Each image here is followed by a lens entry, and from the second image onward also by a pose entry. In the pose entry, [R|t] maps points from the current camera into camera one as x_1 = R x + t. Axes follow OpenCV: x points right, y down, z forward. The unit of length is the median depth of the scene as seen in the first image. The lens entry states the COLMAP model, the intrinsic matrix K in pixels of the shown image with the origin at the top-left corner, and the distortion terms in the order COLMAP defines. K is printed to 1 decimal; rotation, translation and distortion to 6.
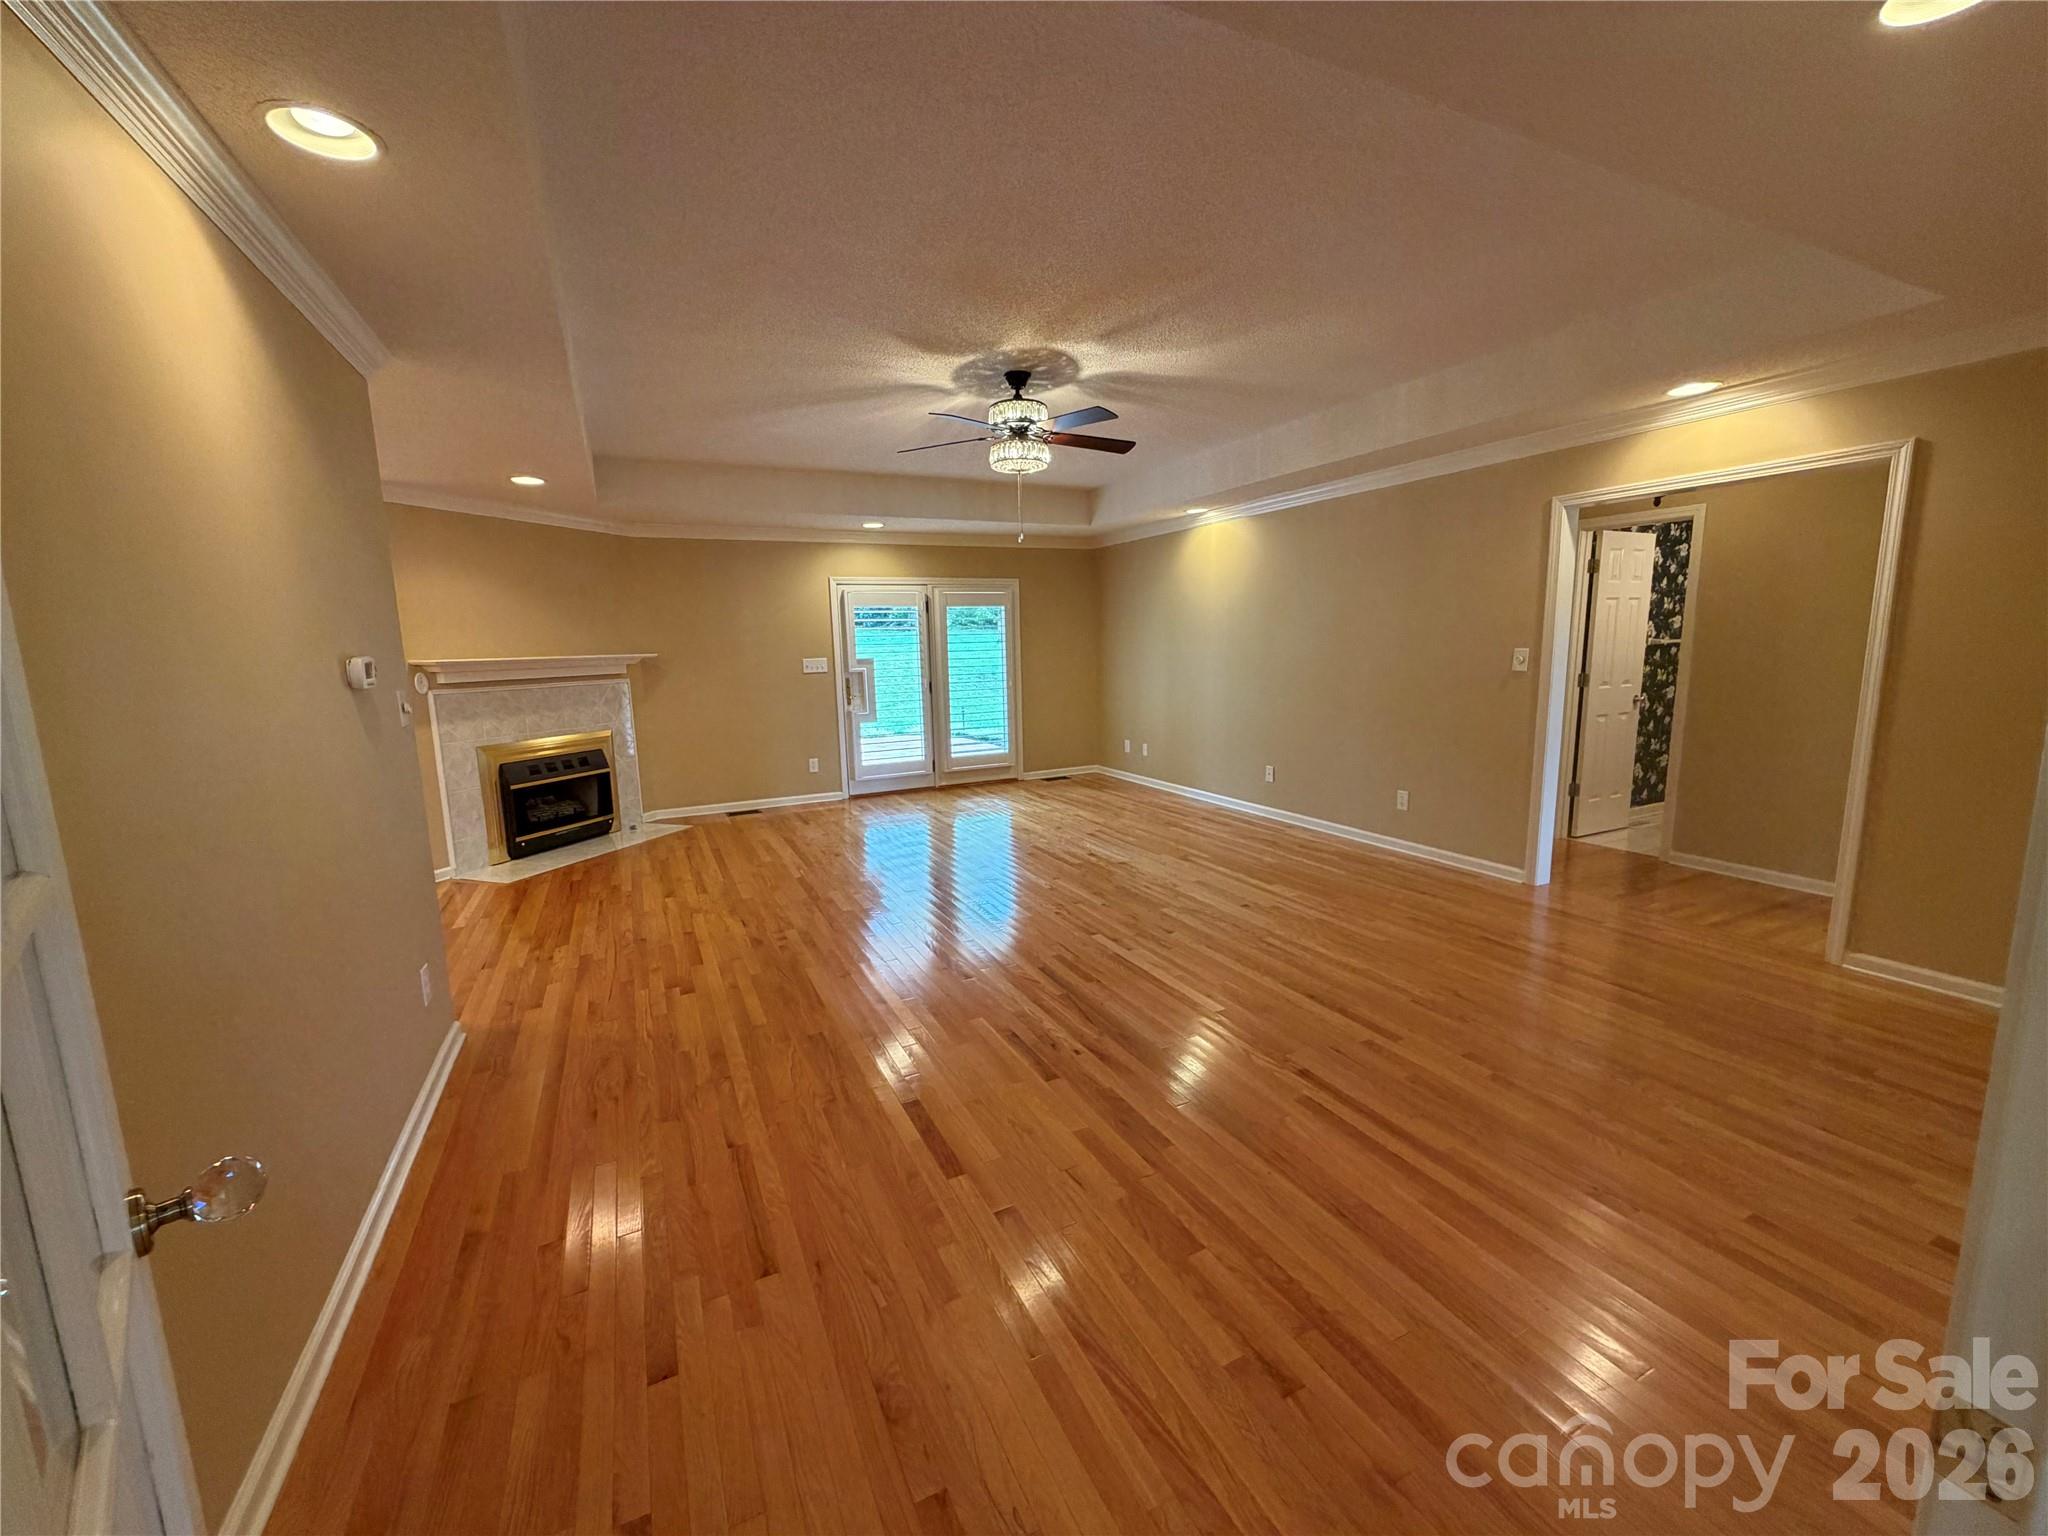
lens RADIAL K [[813.8, 0, 1018.7], [0, 813.8, 767.2], [0, 0, 1]] dist [0.002522, -0.000030]
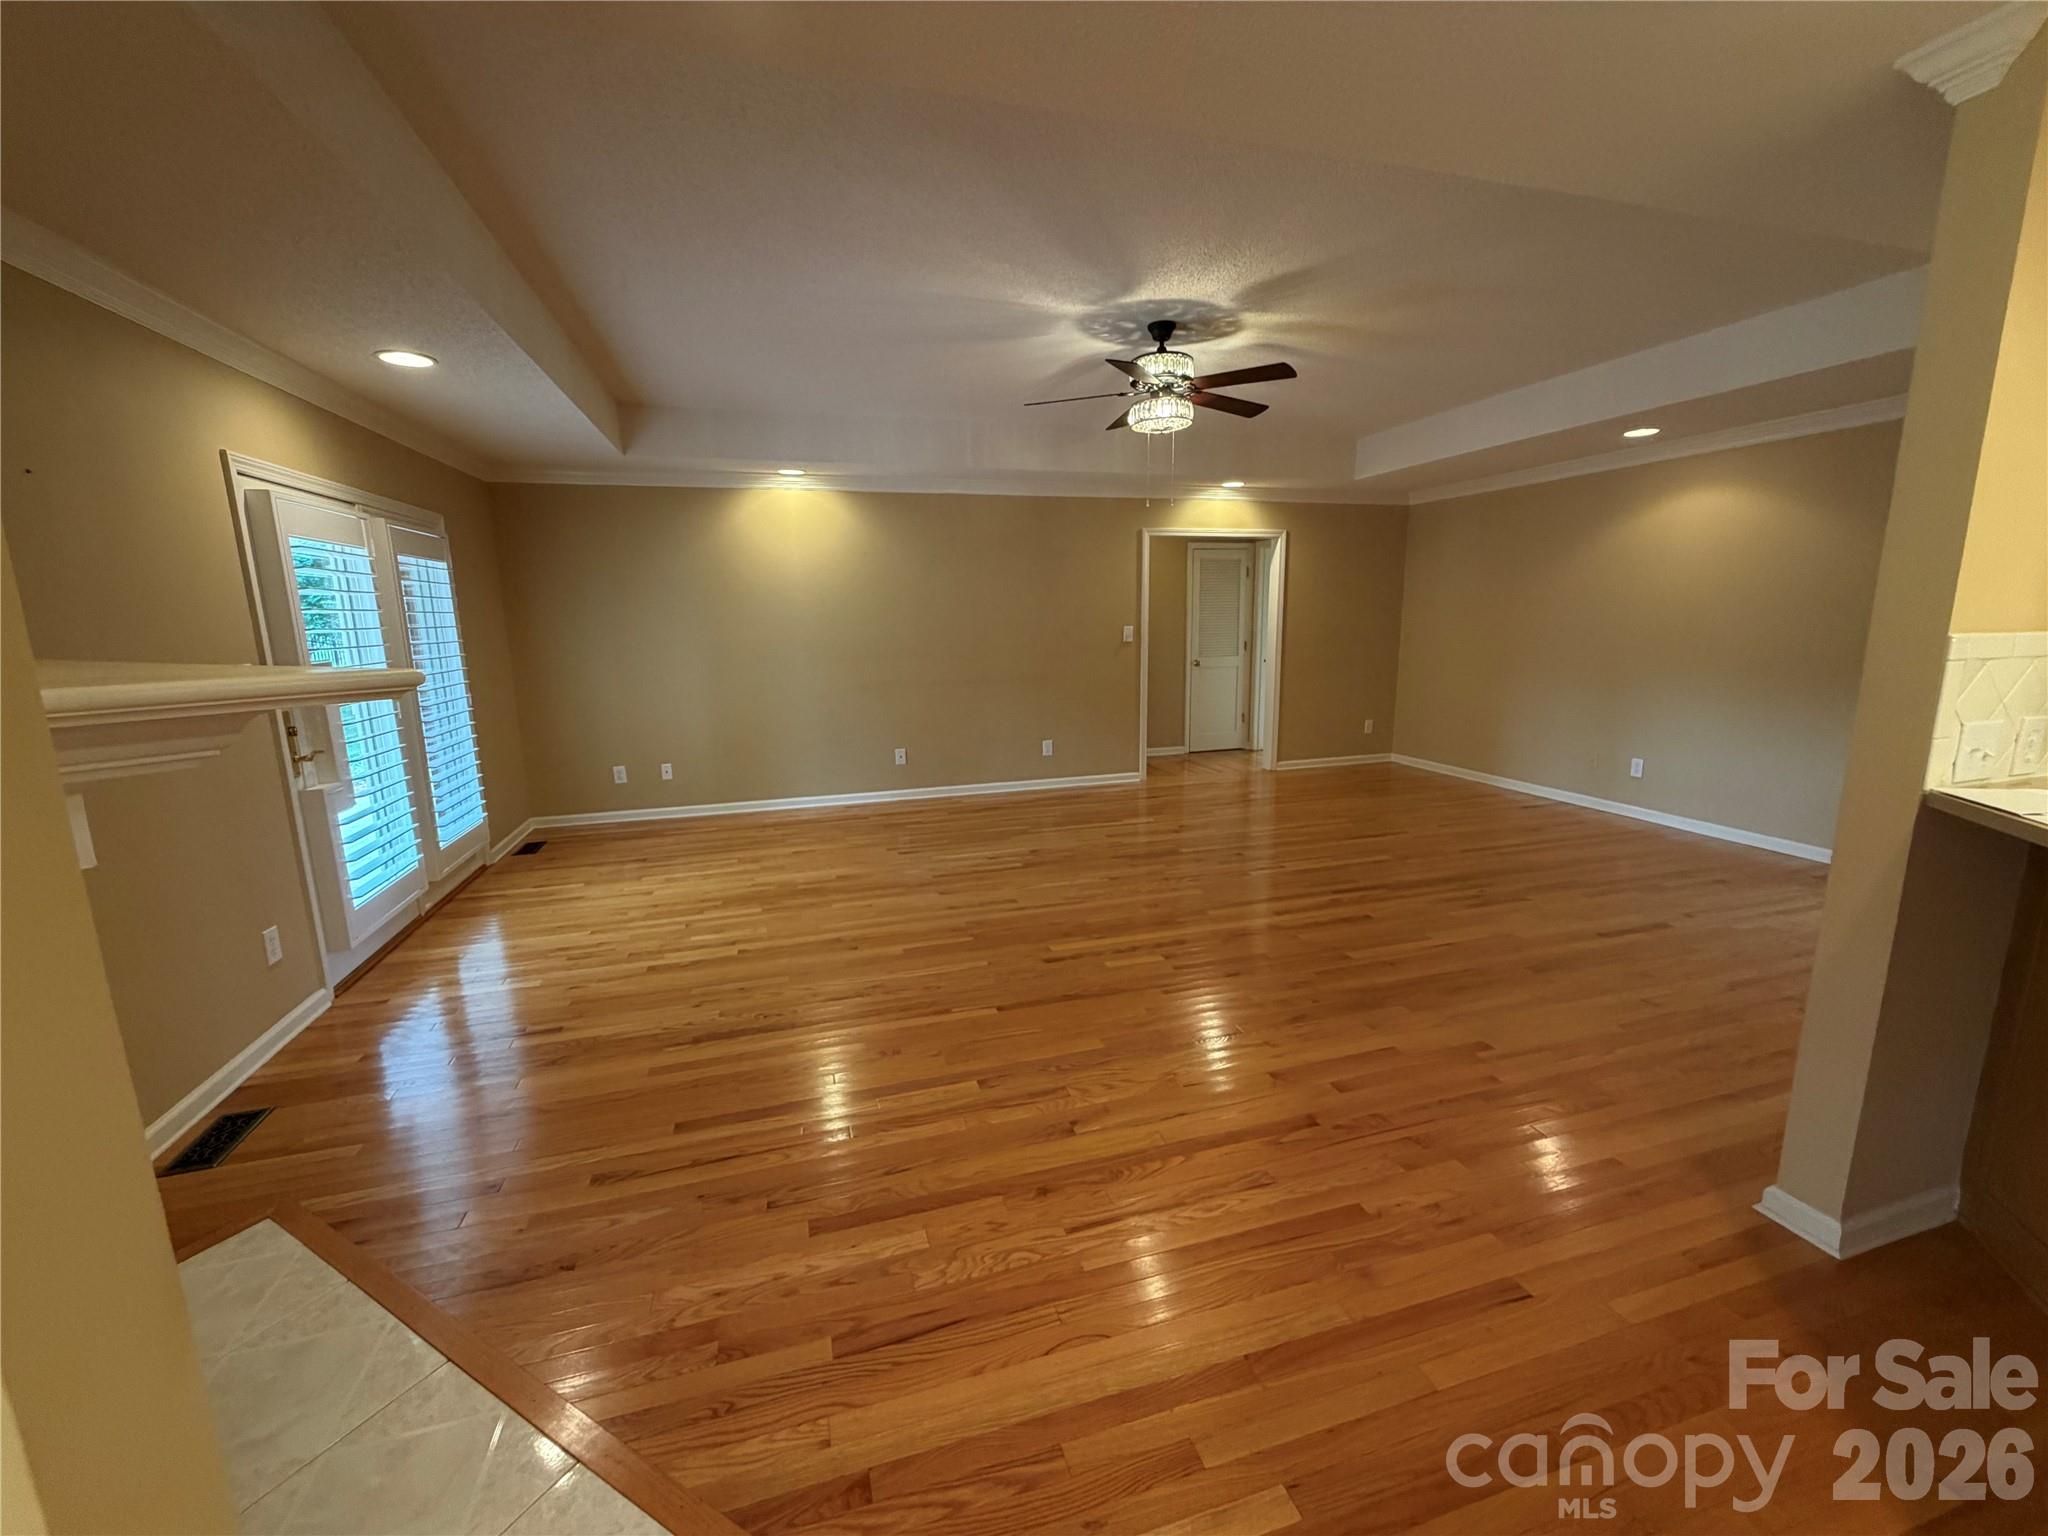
lens RADIAL K [[813.8, 0, 1020.4], [0, 813.8, 766.3], [0, 0, 1]] dist [0.002522, -0.000030]
pose [[0.156446, -0.161704, 0.974360, -0.899605], [0.165036, 0.976917, 0.135630, -0.127393], [-0.973801, 0.139586, 0.179522, 0.941887]]
